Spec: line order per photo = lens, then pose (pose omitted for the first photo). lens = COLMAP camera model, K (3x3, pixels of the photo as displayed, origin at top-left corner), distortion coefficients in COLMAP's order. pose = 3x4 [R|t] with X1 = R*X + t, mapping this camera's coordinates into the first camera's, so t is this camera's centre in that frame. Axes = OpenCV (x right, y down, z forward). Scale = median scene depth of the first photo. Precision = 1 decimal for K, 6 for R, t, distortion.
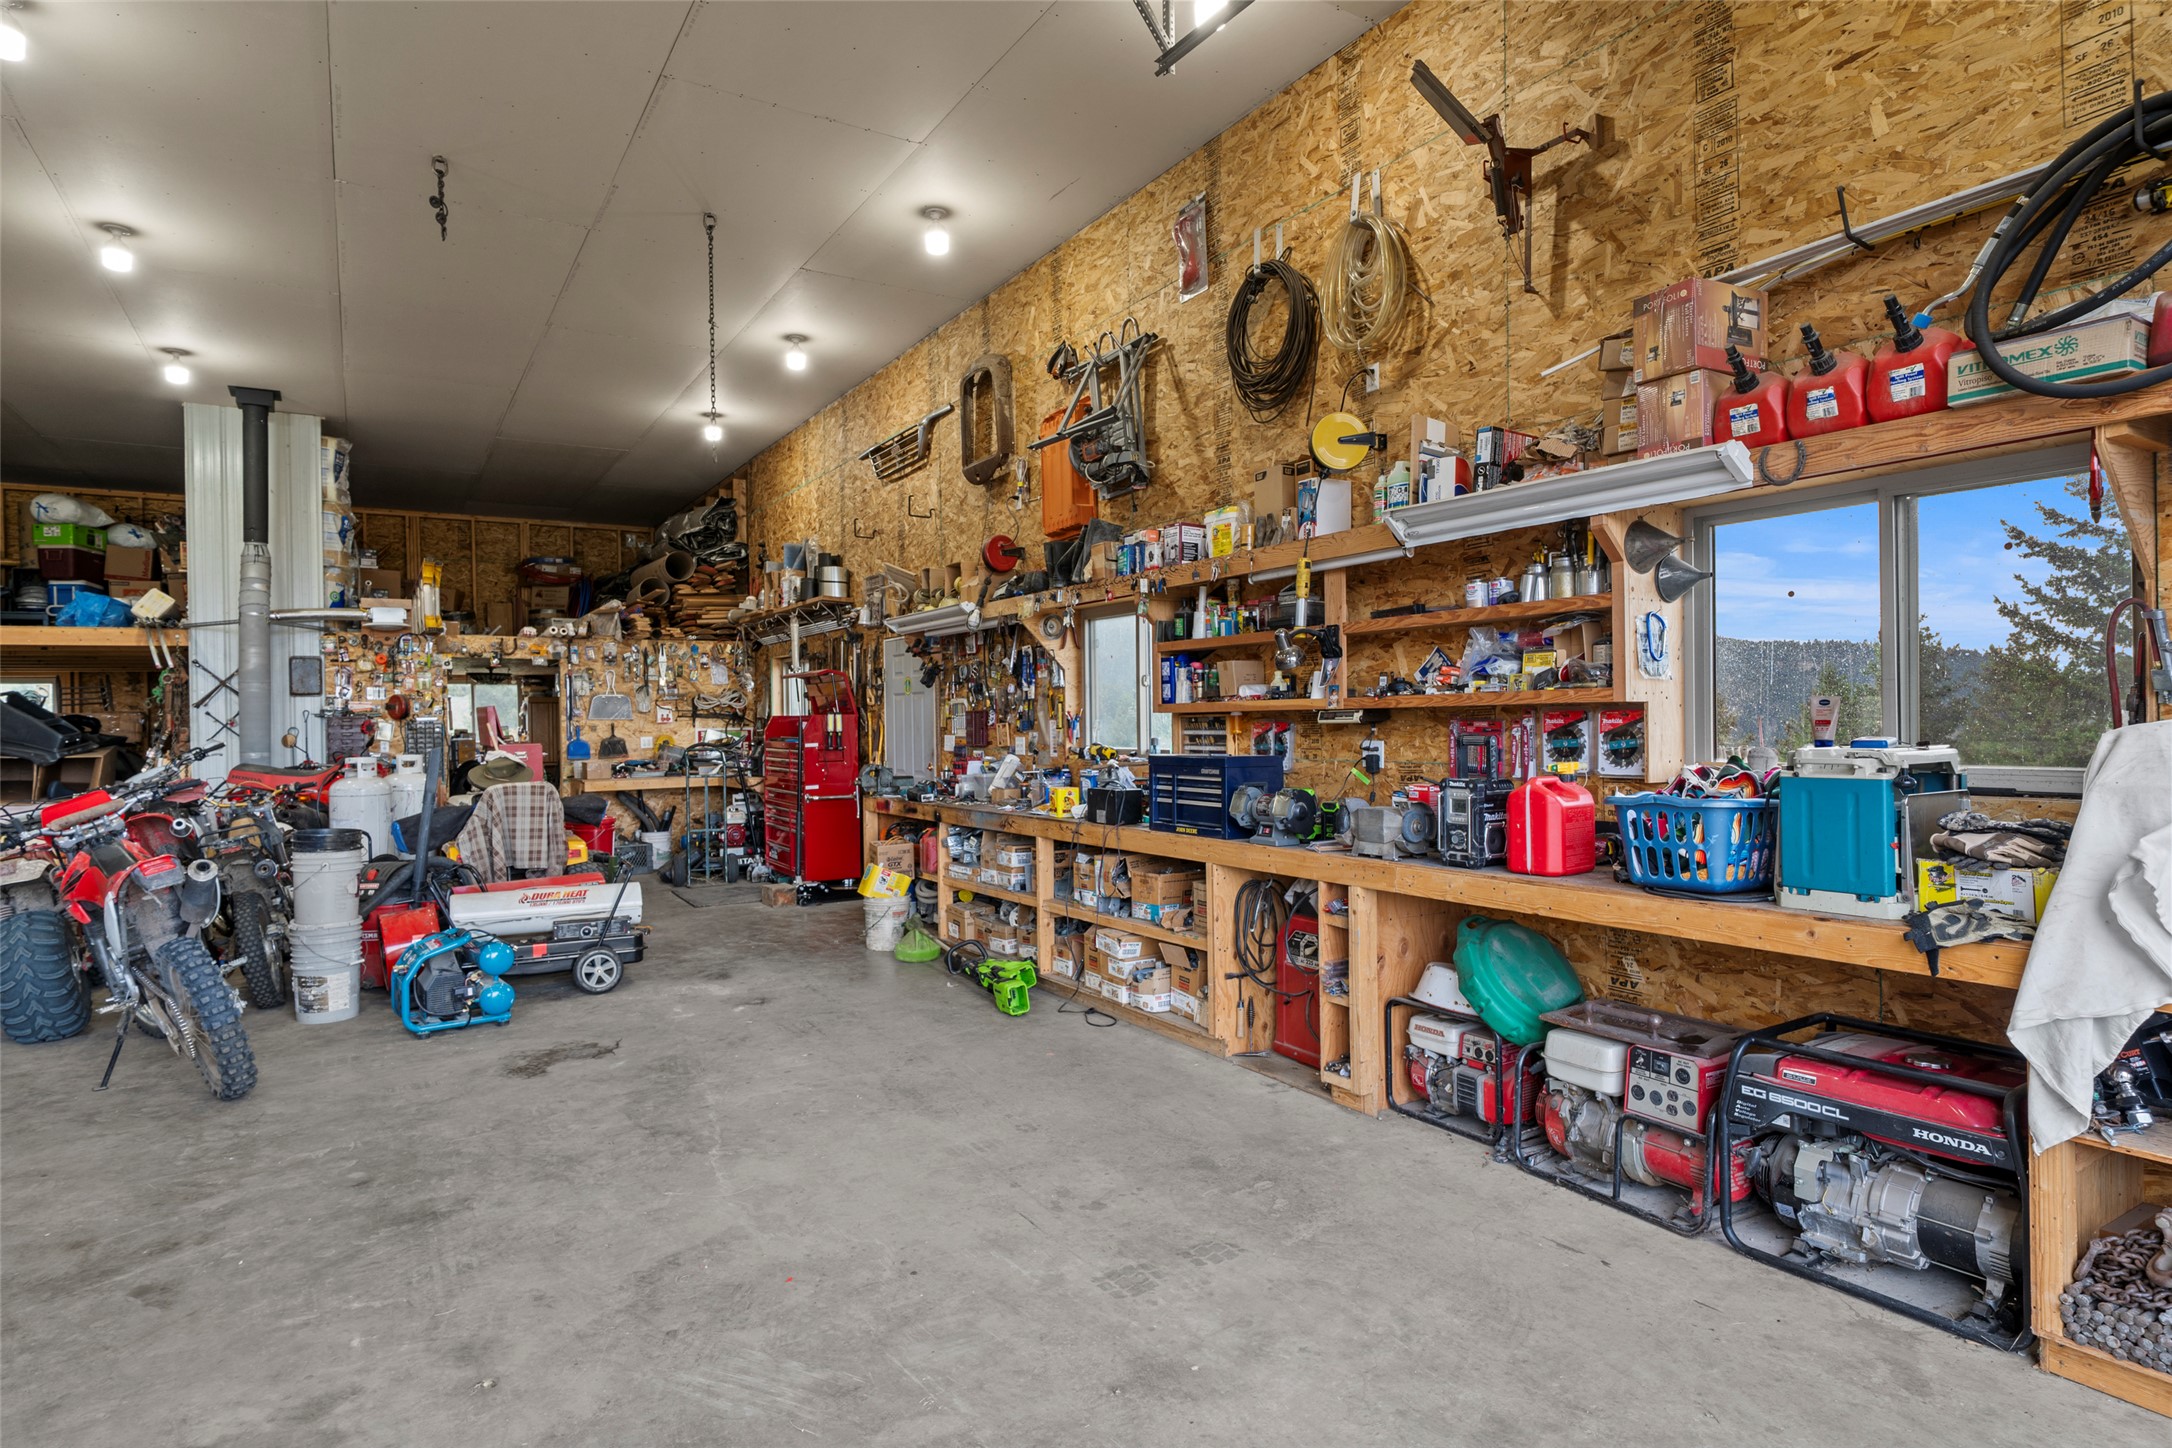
lens RADIAL K [[1167.7, 0, 1080.3], [0, 1167.7, 724.5], [0, 0, 1]] dist [-0.000025, 0.000601]
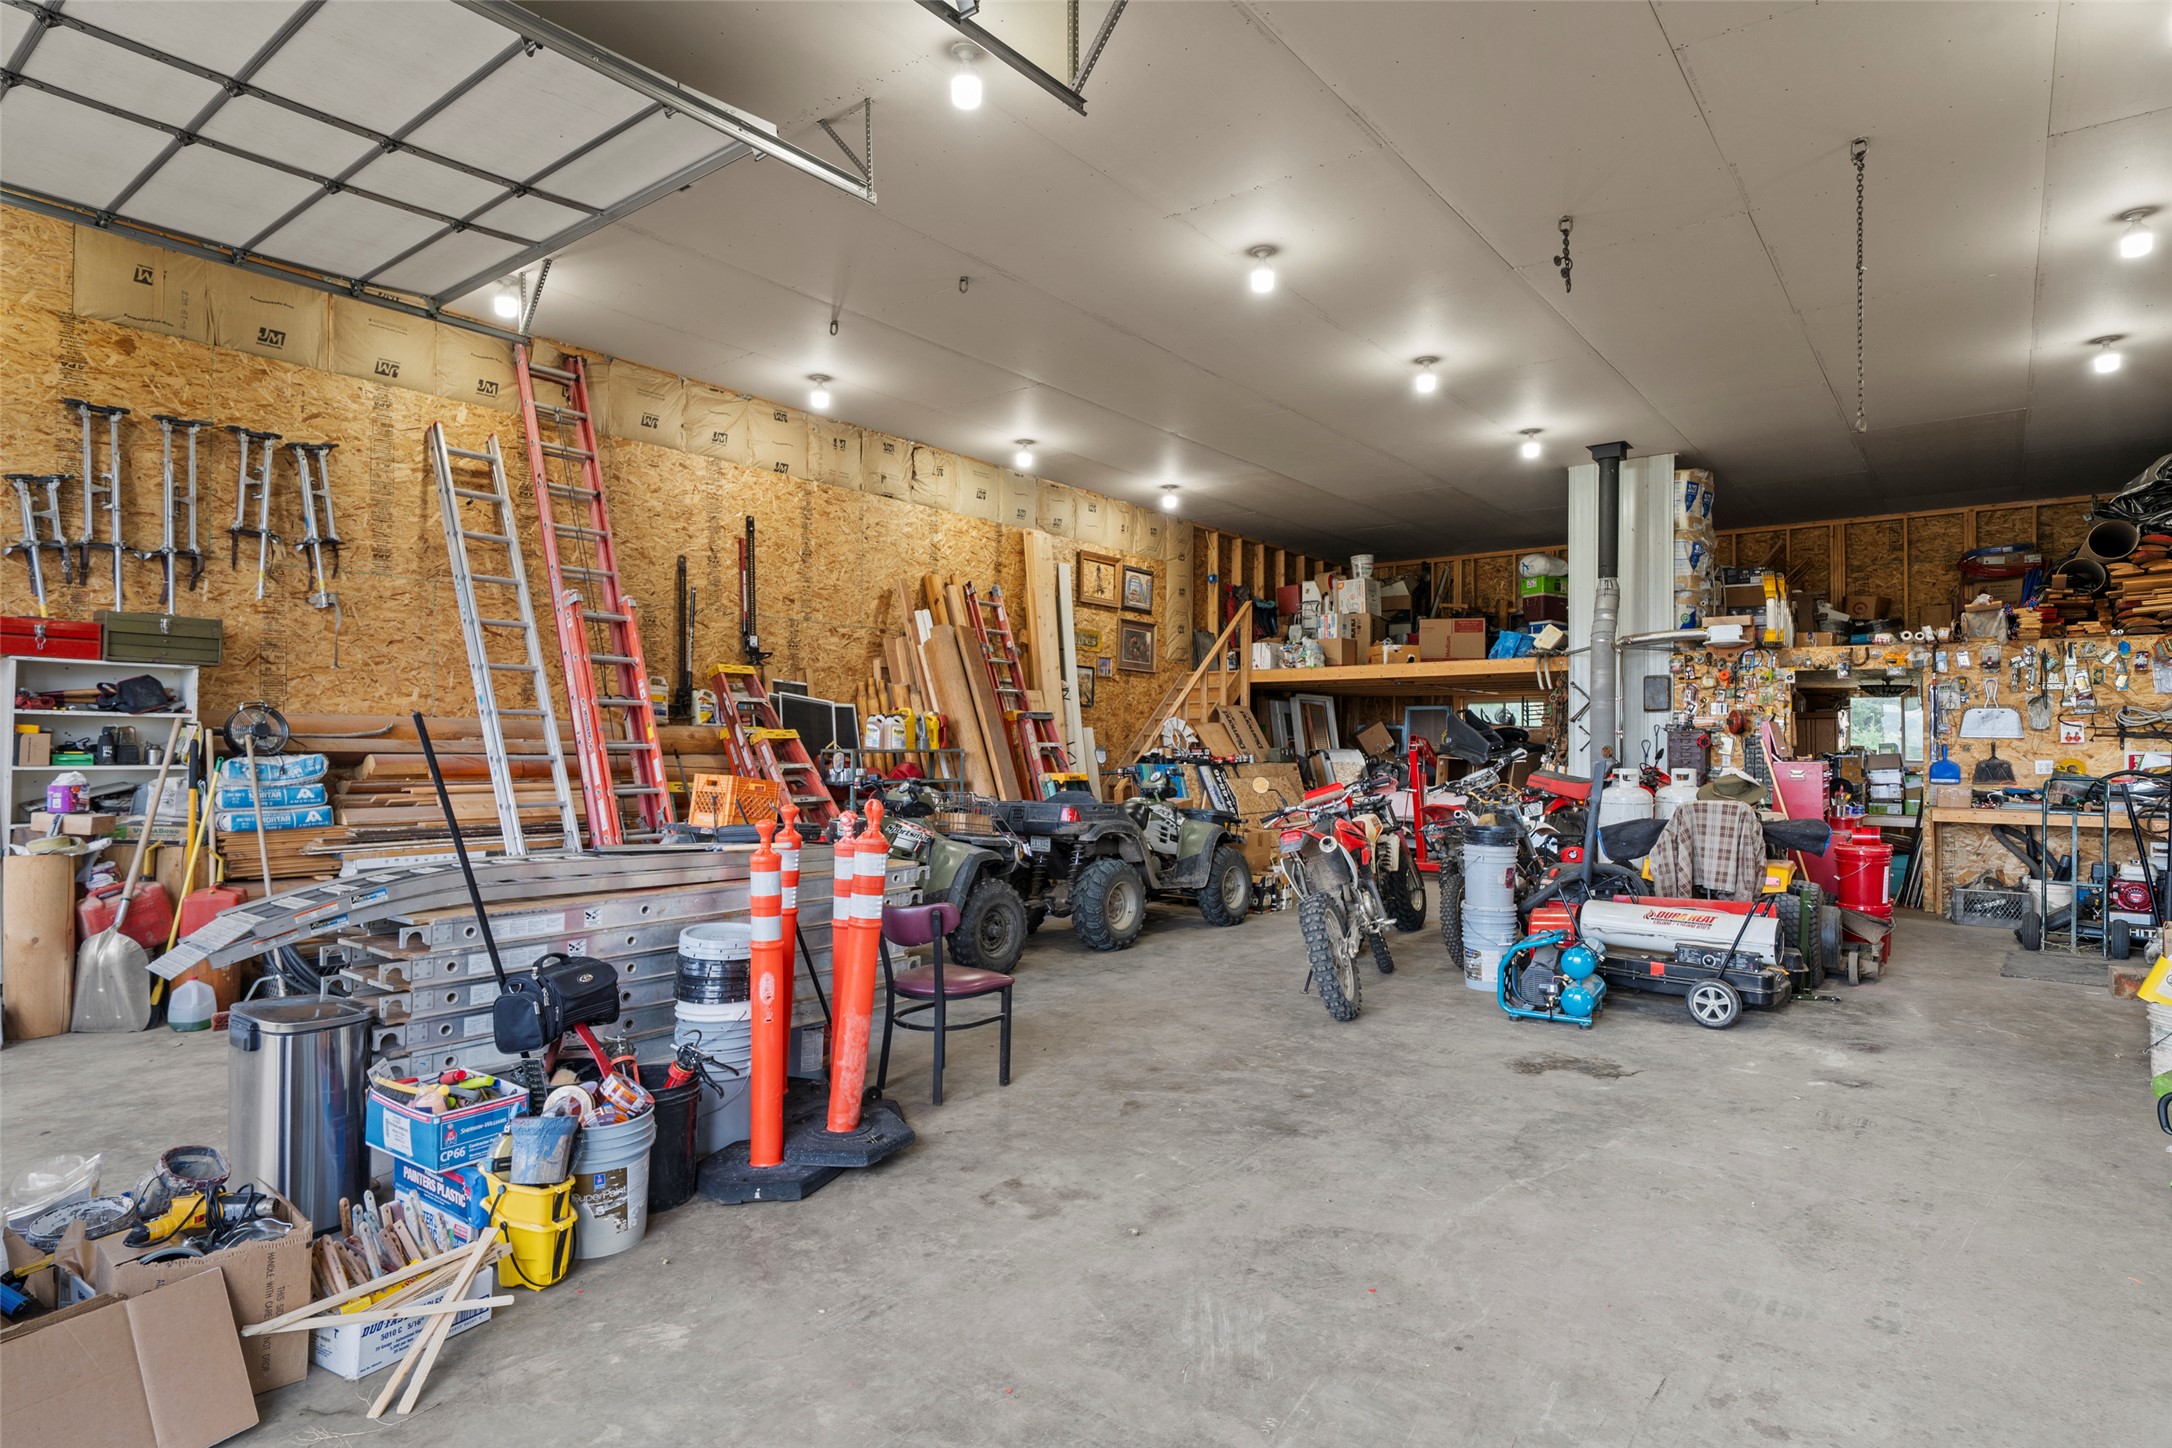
lens RADIAL K [[1167.7, 0, 1078.6], [0, 1167.7, 724.4], [0, 0, 1]] dist [-0.000025, 0.000601]
pose [[0.335985, 0.005671, -0.941850, 0.266281], [-0.016414, 0.999865, 0.000165, -0.005434], [0.941724, 0.015404, 0.336033, 0.176754]]
